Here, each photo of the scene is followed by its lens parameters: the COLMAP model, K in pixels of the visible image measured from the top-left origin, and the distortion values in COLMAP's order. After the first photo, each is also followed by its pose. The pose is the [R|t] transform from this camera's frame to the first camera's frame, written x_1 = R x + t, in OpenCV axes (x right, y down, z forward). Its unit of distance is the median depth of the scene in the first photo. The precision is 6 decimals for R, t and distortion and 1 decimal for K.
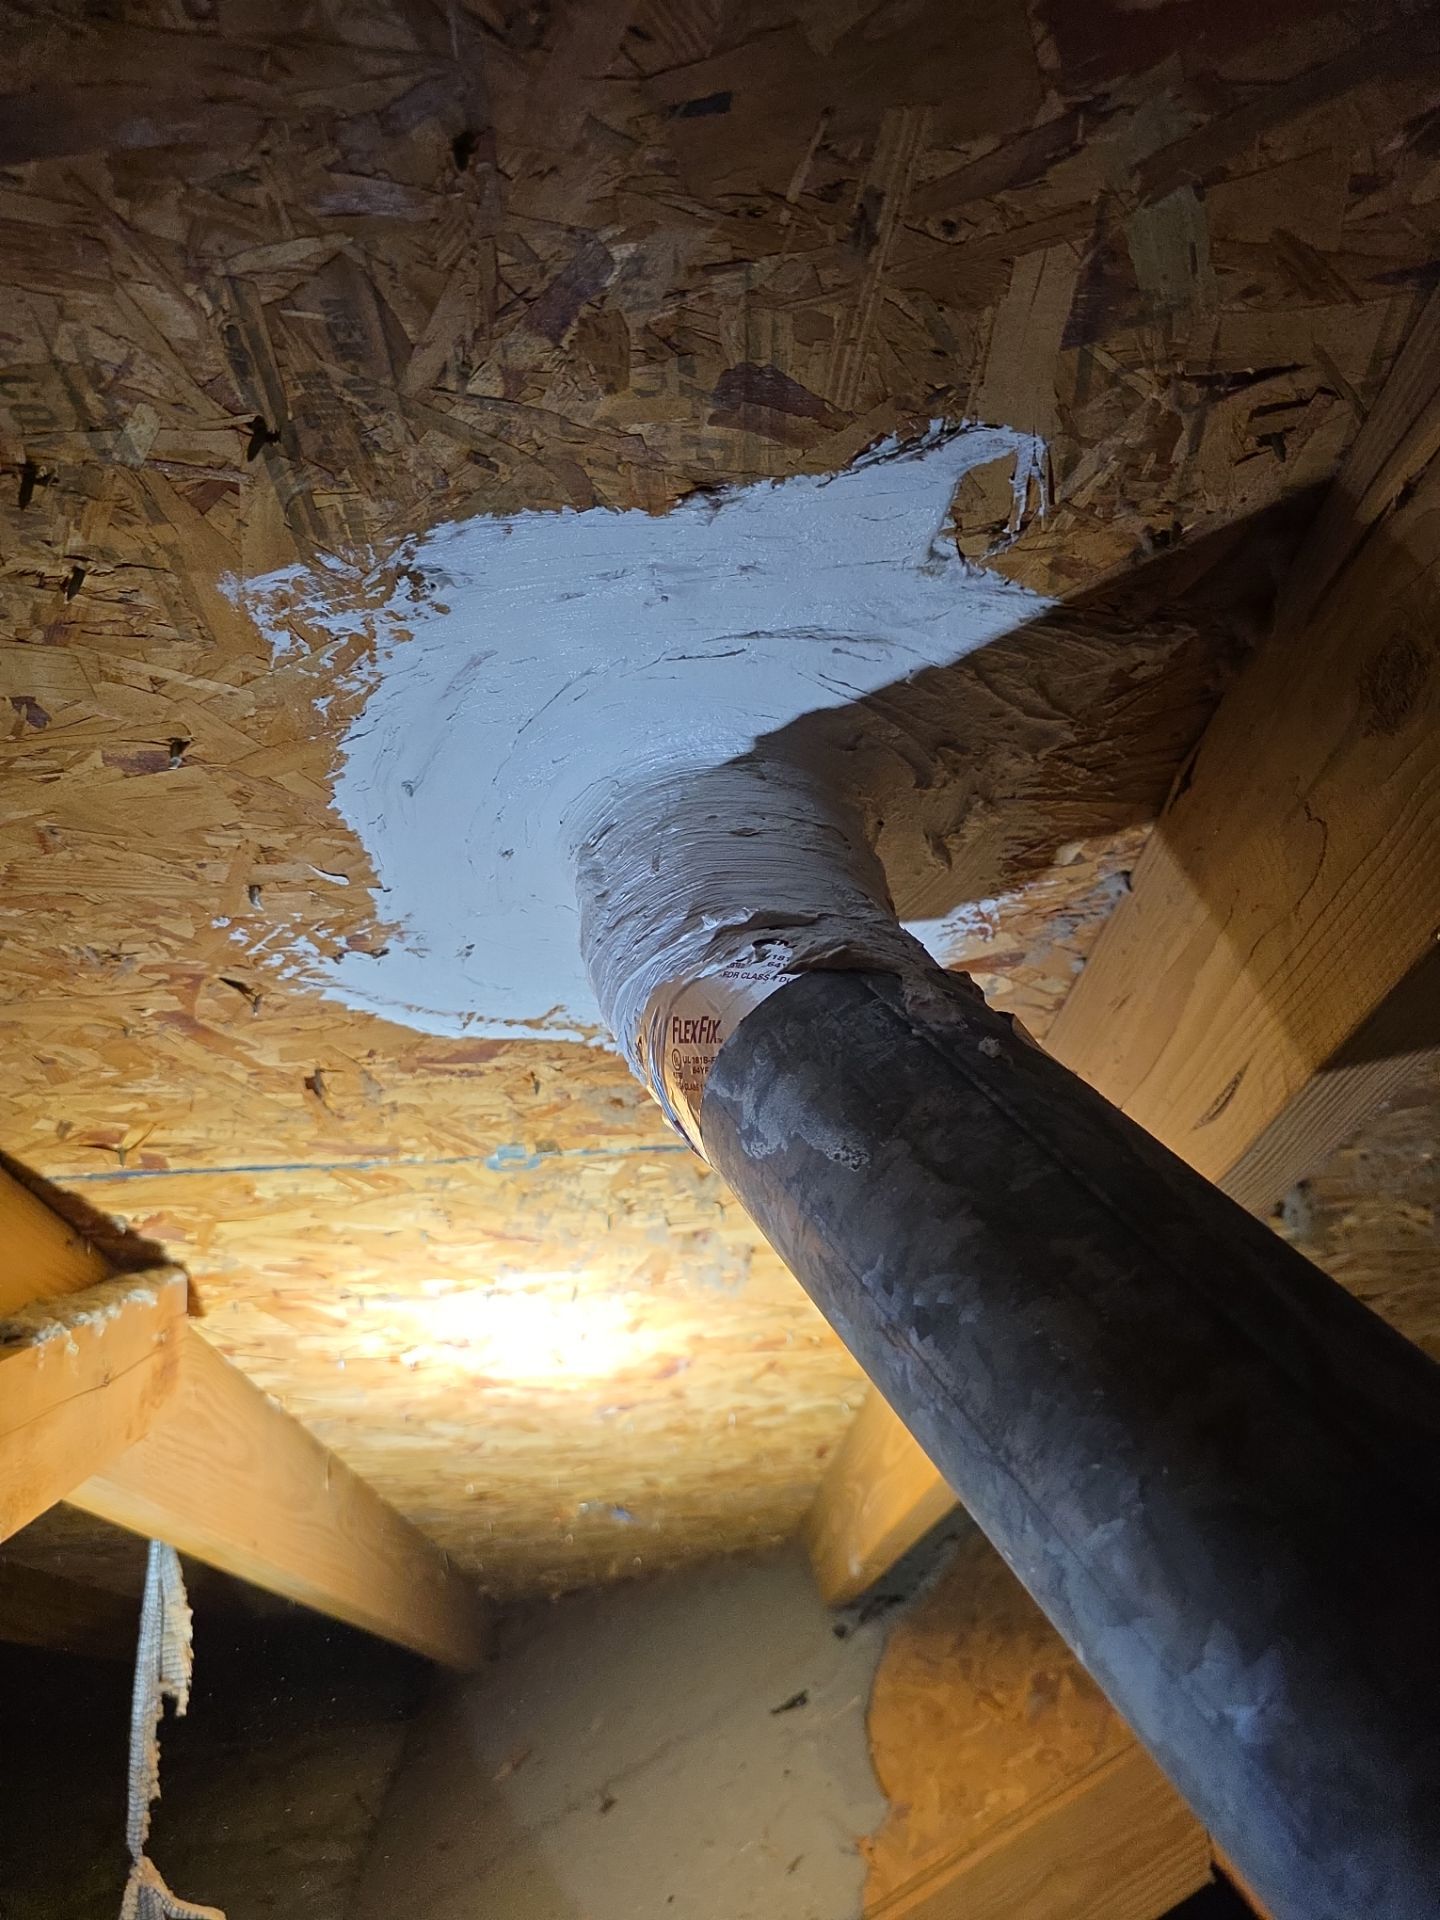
lens RADIAL K [[1281.5, 0, 790.6], [0, 1281.5, 946.3], [0, 0, 1]] dist [0.033445, -0.042222]
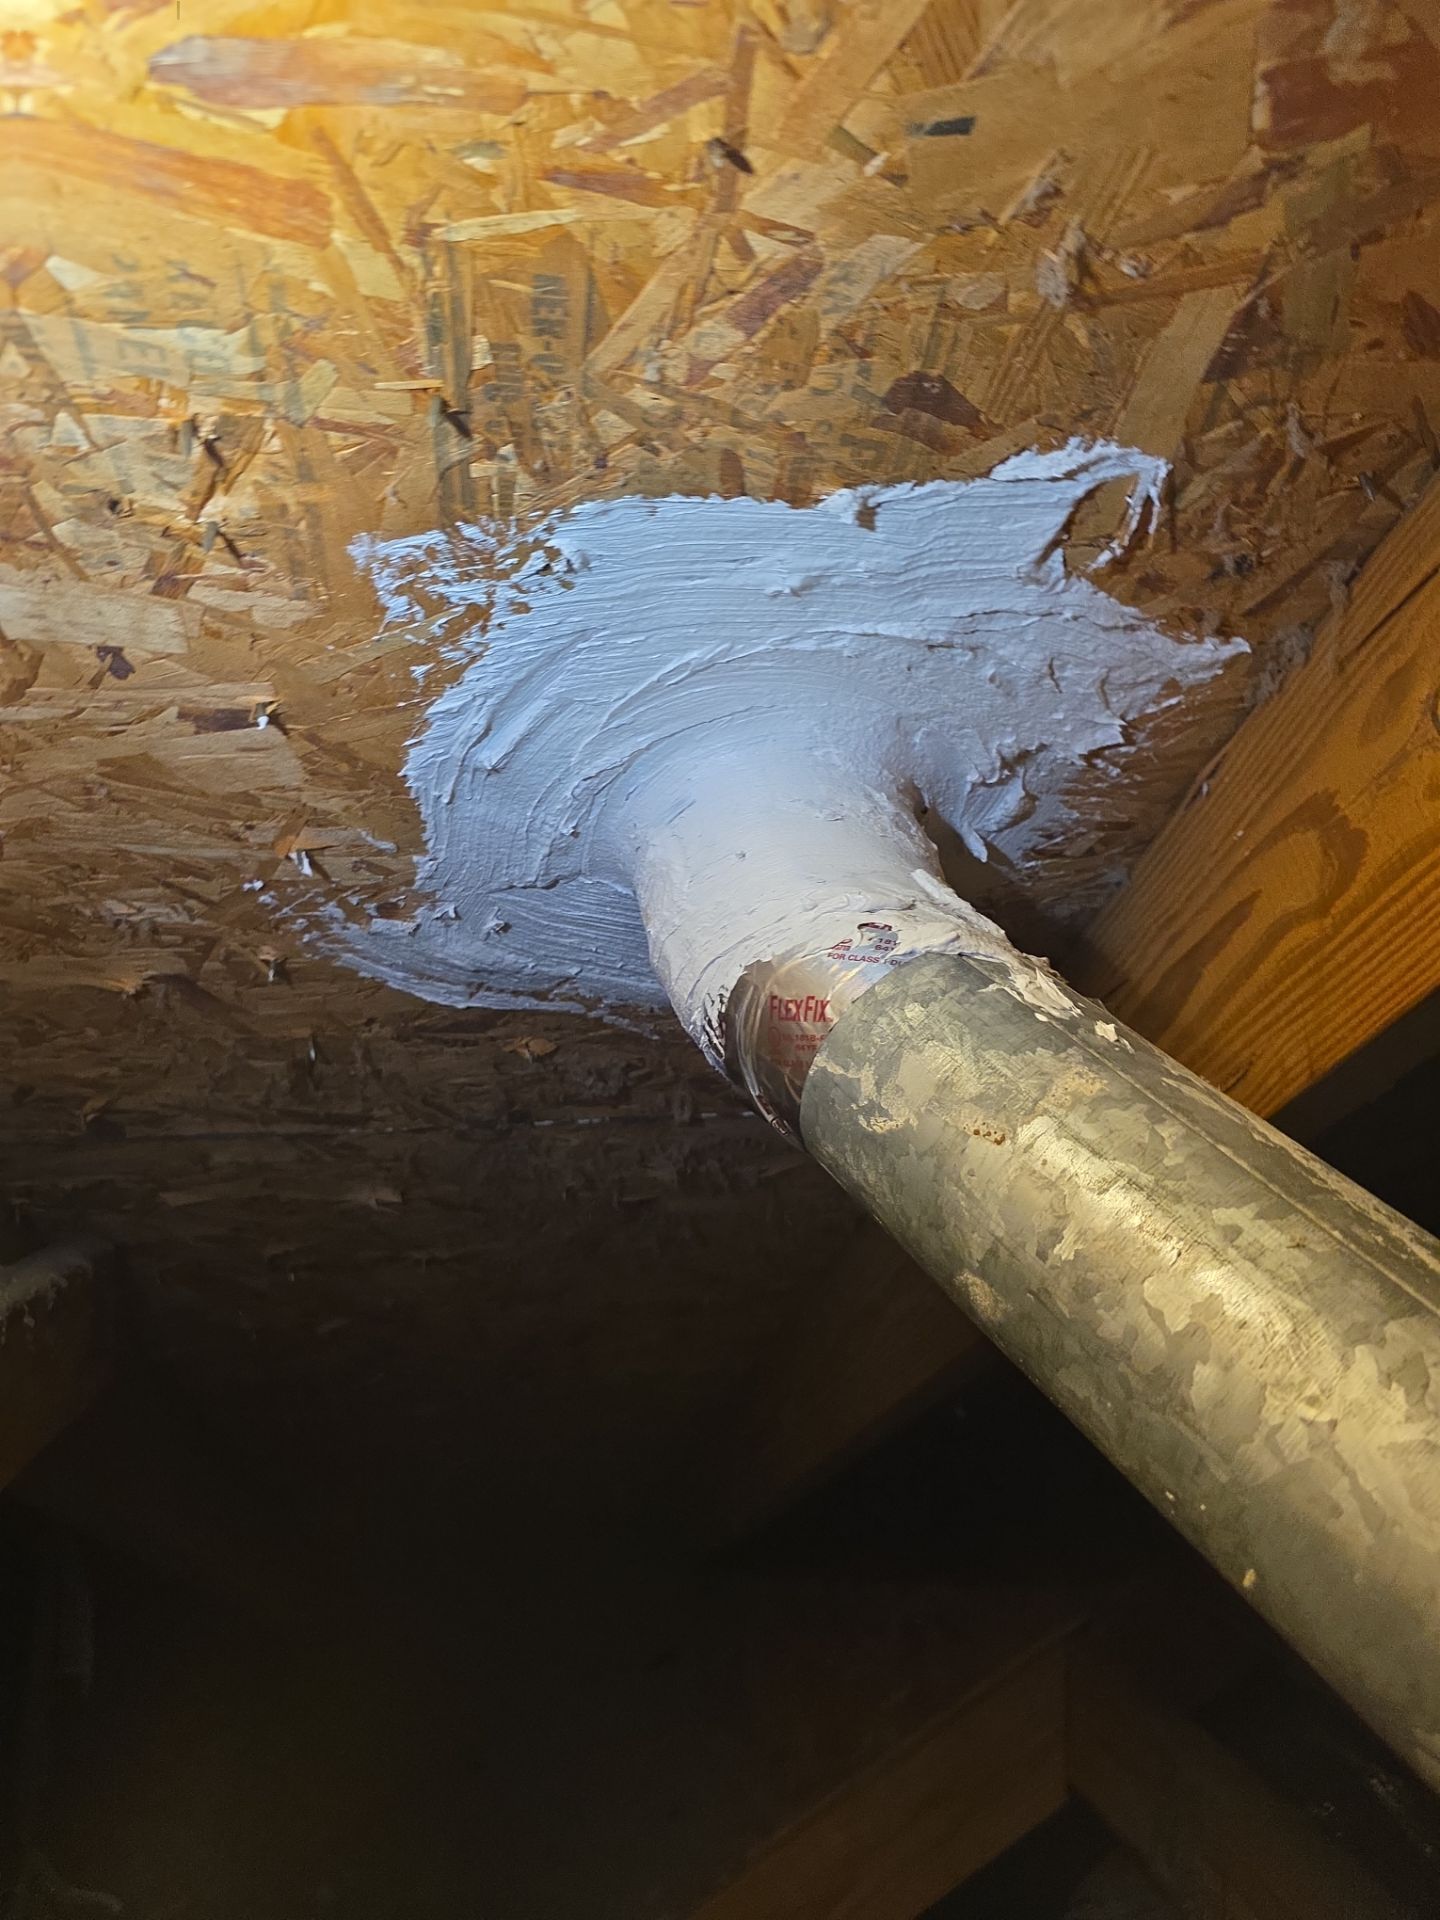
lens RADIAL K [[1281.5, 0, 786.8], [0, 1281.5, 952.3], [0, 0, 1]] dist [0.033445, -0.042222]
pose [[0.990711, 0.026518, 0.133376, -0.238124], [-0.030157, 0.999224, 0.025343, -0.006412], [-0.132600, -0.029129, 0.990741, -0.025441]]
